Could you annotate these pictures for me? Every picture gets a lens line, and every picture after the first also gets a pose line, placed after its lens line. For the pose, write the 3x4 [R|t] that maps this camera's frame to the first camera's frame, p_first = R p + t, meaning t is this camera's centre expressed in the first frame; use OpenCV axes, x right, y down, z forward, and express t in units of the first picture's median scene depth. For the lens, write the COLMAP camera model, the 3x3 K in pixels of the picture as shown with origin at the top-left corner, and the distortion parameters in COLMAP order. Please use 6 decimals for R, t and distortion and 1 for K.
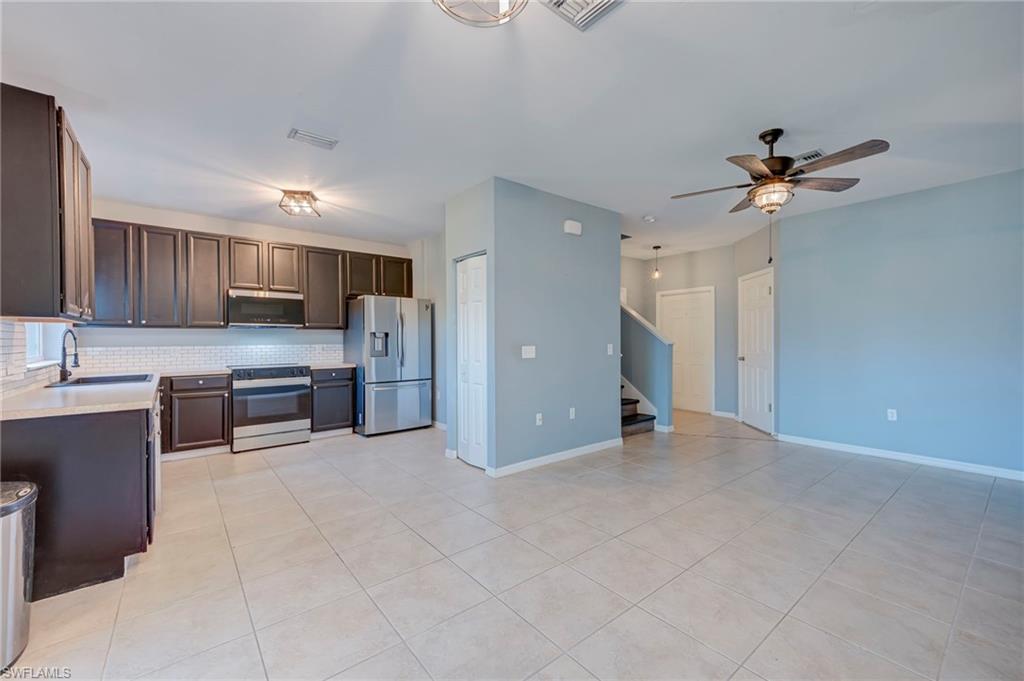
lens RADIAL K [[424.8, 0, 503.3], [0, 424.8, 342.7], [0, 0, 1]] dist [0.033351, -0.007255]
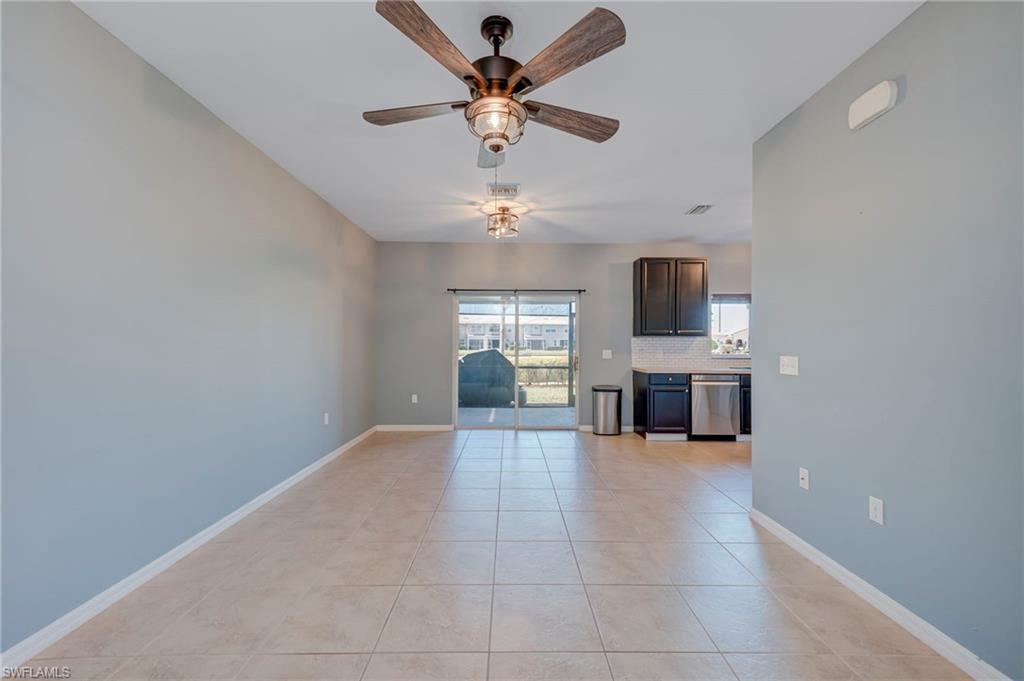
lens RADIAL K [[424.8, 0, 513.0], [0, 424.8, 339.8], [0, 0, 1]] dist [0.033351, -0.007255]
pose [[-0.617512, -0.008614, -0.786514, 0.834377], [-0.007097, 0.999960, -0.005379, -0.010906], [0.786529, 0.002260, -0.617549, 1.063927]]
